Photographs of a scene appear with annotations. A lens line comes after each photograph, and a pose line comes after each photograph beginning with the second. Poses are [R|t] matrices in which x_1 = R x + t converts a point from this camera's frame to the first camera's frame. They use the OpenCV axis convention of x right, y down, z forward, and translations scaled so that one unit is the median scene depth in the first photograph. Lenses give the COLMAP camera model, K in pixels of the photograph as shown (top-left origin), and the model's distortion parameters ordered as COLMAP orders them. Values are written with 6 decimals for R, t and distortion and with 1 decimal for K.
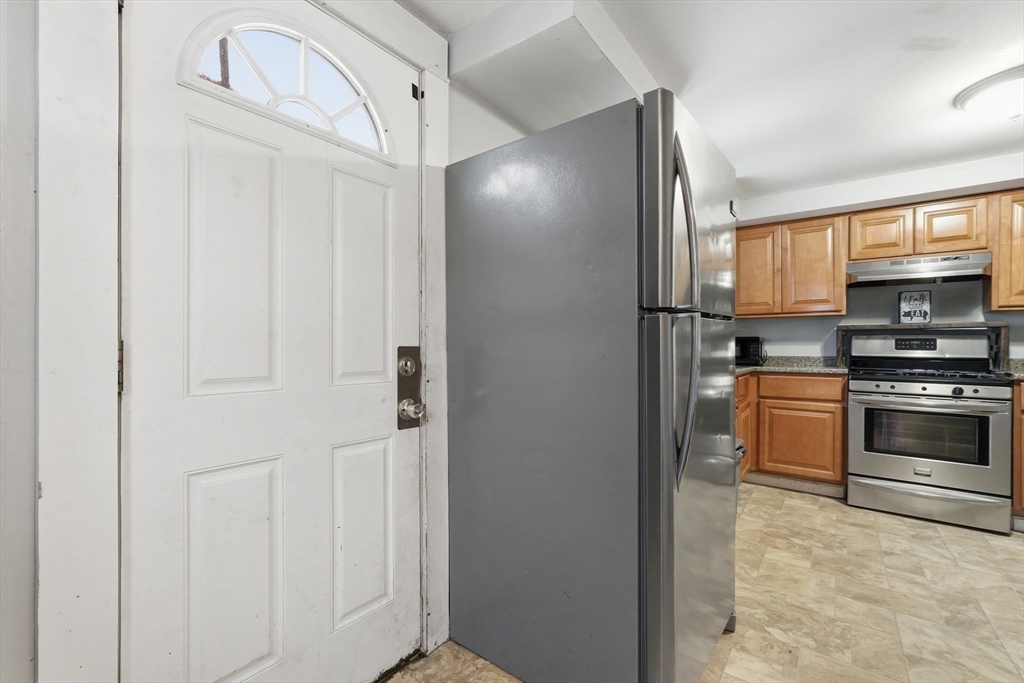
lens RADIAL K [[458.6, 0, 498.9], [0, 458.6, 344.8], [0, 0, 1]] dist [-0.015802, 0.006074]
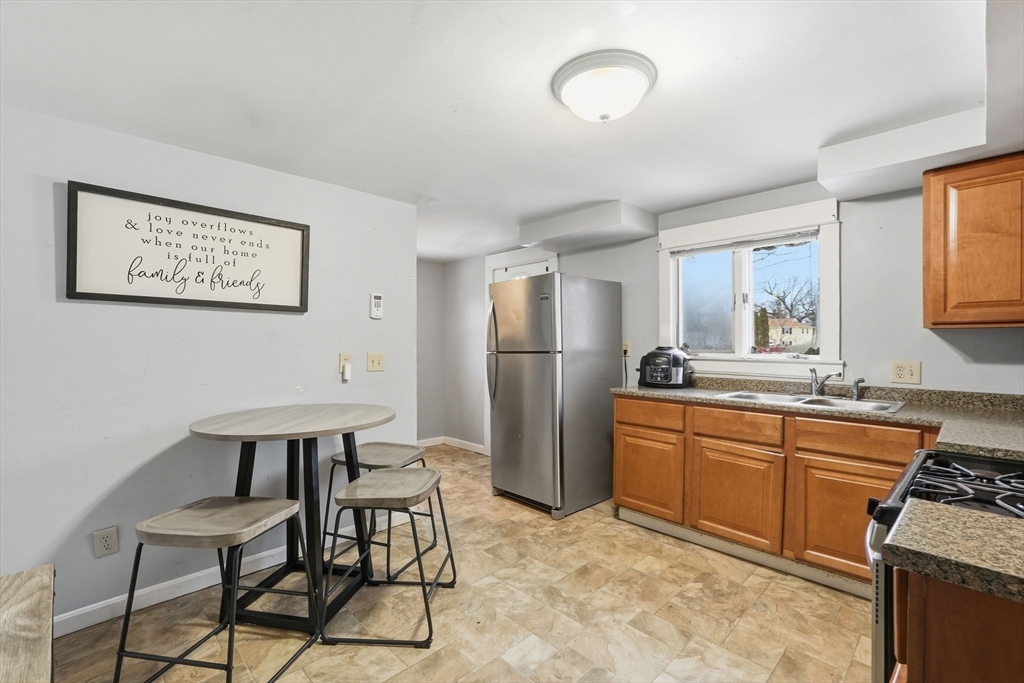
lens RADIAL K [[458.6, 0, 483.7], [0, 458.6, 352.1], [0, 0, 1]] dist [-0.015802, 0.006074]
pose [[-0.194242, -0.000575, -0.980954, 1.450581], [-0.008485, 0.999963, 0.001094, -0.017412], [0.980917, 0.008536, -0.194239, 0.840579]]
